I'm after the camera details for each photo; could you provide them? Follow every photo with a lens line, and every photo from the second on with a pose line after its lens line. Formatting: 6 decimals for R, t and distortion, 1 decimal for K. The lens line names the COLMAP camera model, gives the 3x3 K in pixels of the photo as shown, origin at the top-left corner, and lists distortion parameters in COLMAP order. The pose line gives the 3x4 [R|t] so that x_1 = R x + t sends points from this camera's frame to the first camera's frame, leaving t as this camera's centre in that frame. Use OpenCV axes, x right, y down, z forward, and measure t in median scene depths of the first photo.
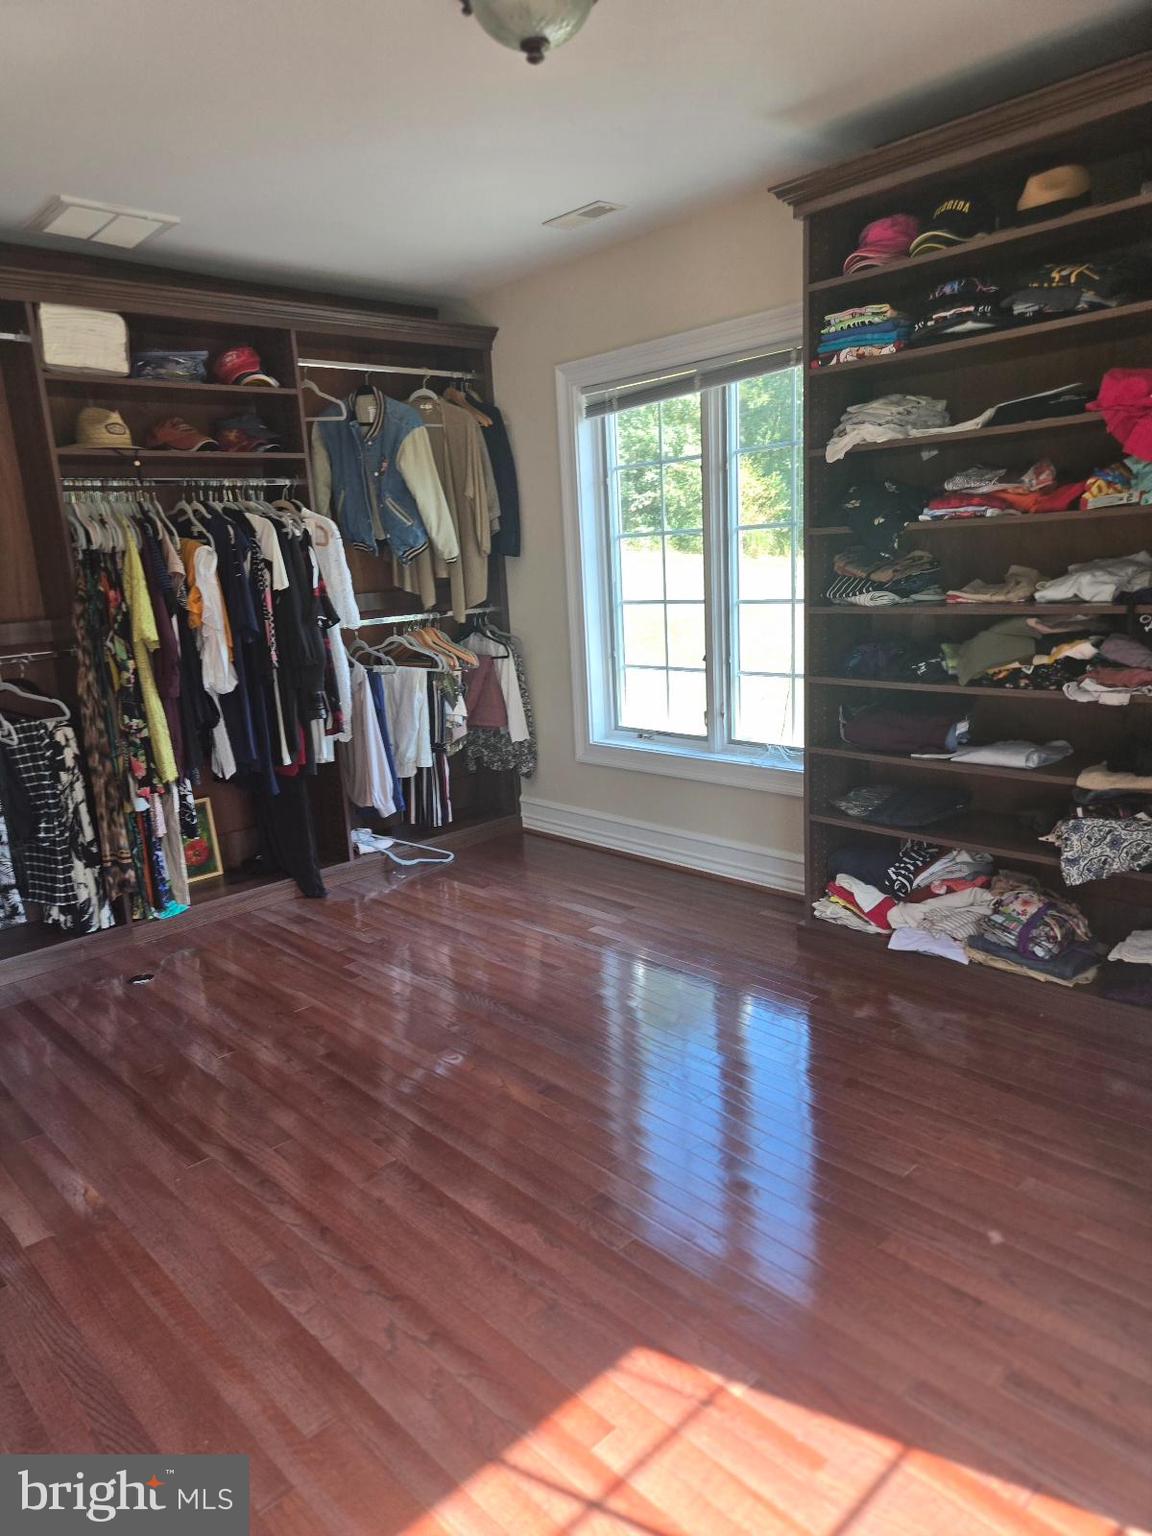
lens RADIAL K [[1036.0, 0, 567.8], [0, 1036.0, 773.6], [0, 0, 1]] dist [0.037703, -0.006980]
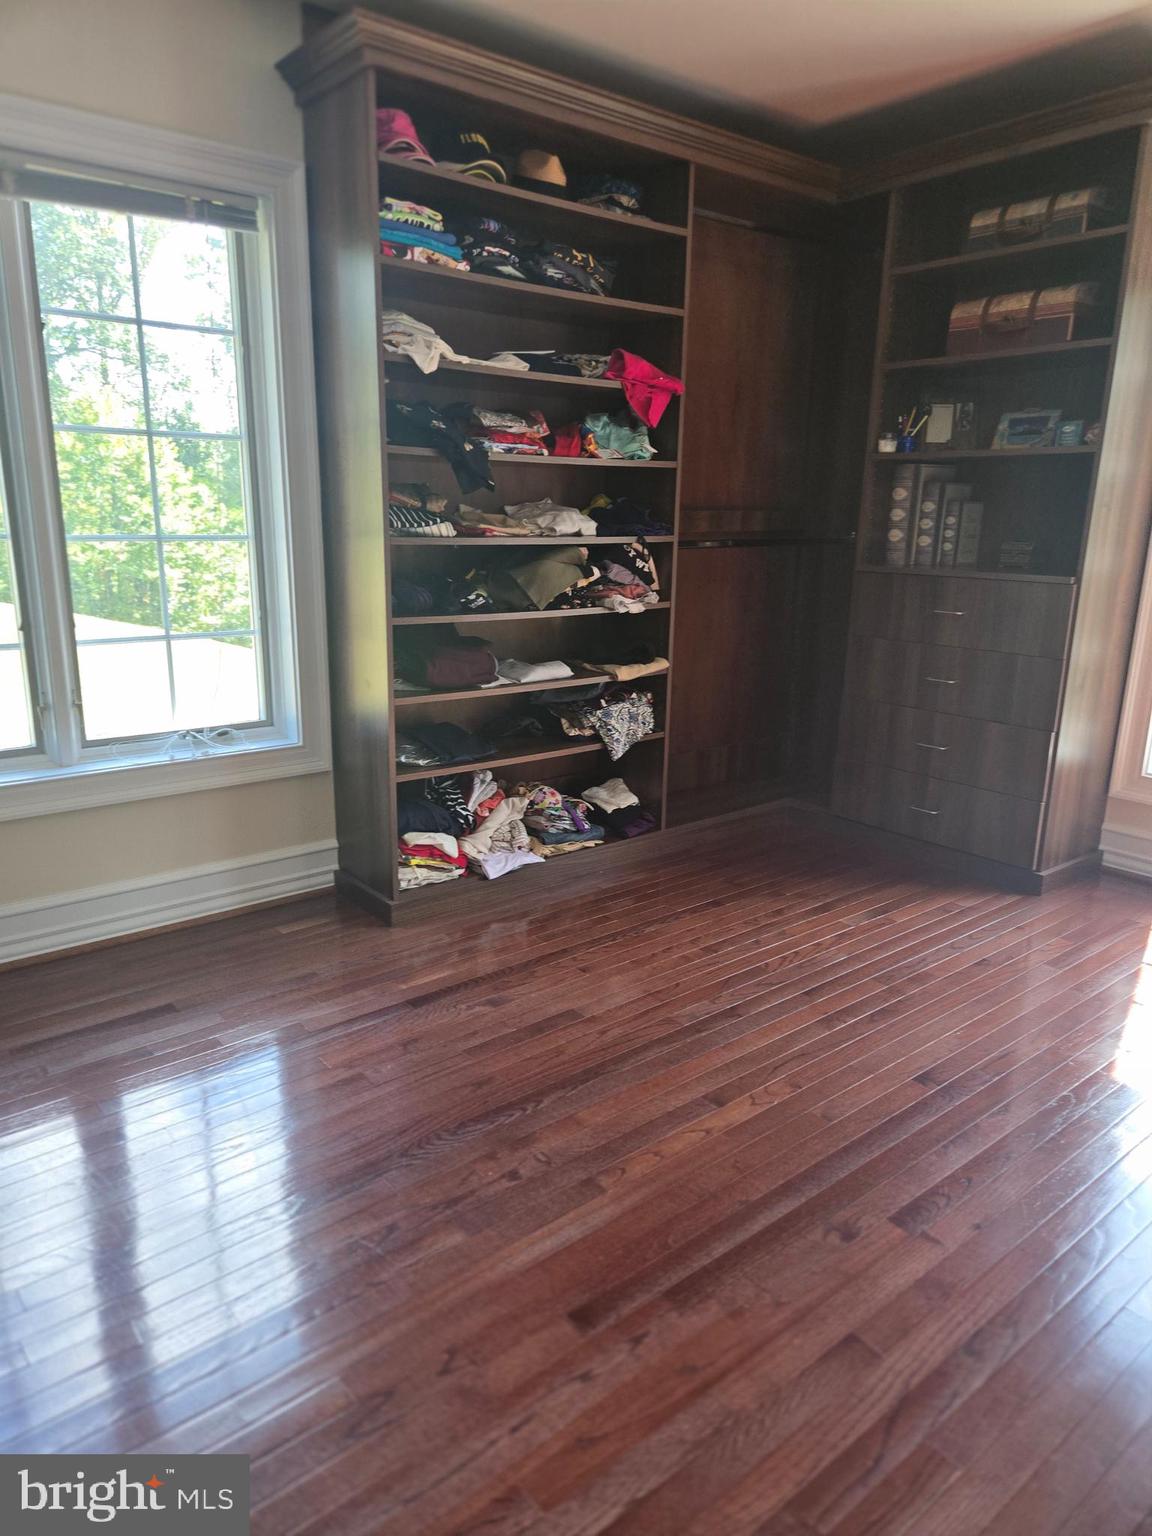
lens RADIAL K [[1036.0, 0, 567.9], [0, 1036.0, 764.0], [0, 0, 1]] dist [0.037703, -0.006980]
pose [[0.055467, -0.193126, 0.979605, -0.692412], [0.185323, 0.966059, 0.179962, -0.114705], [-0.981111, 0.171561, 0.089375, 0.867691]]
